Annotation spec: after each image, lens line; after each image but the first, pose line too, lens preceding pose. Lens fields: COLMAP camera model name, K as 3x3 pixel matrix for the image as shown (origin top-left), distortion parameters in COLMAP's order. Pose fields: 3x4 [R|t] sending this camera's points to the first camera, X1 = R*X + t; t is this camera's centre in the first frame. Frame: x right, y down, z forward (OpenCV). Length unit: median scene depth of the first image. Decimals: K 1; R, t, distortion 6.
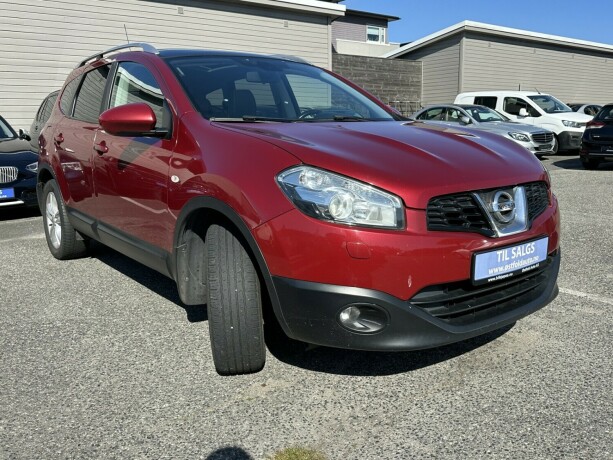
lens RADIAL K [[540.2, 0, 306.5], [0, 540.2, 230.0], [0, 0, 1]] dist [0.084527, -0.153568]
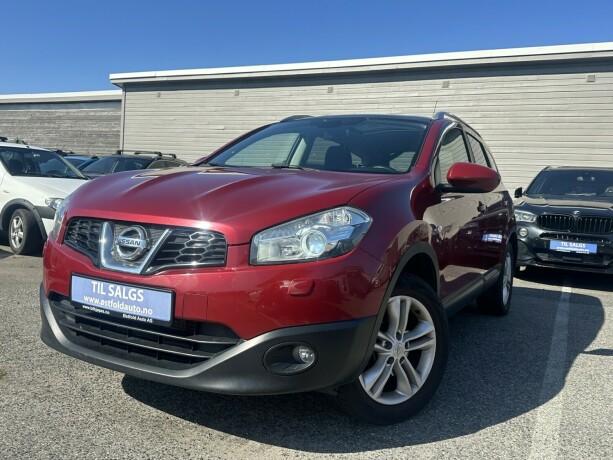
lens RADIAL K [[540.2, 0, 306.5], [0, 540.2, 230.0], [0, 0, 1]] dist [0.084527, -0.153568]
pose [[0.398704, 0.099051, -0.911715, 1.363601], [-0.242175, 0.970233, -0.000497, -0.140822], [0.884526, 0.220992, 0.410823, 0.884822]]
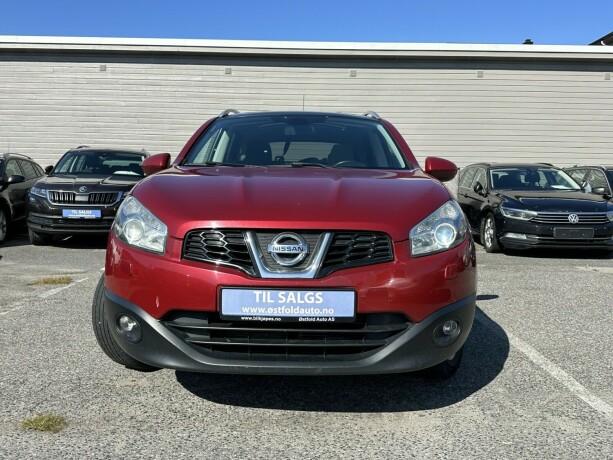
lens RADIAL K [[537.0, 0, 306.5], [0, 537.0, 230.0], [0, 0, 1]] dist [0.179049, -0.392665]
pose [[0.786660, 0.077516, -0.612500, 0.990751], [-0.146209, 0.987256, -0.062839, -0.022317], [0.599824, 0.138985, 0.787969, 0.251514]]
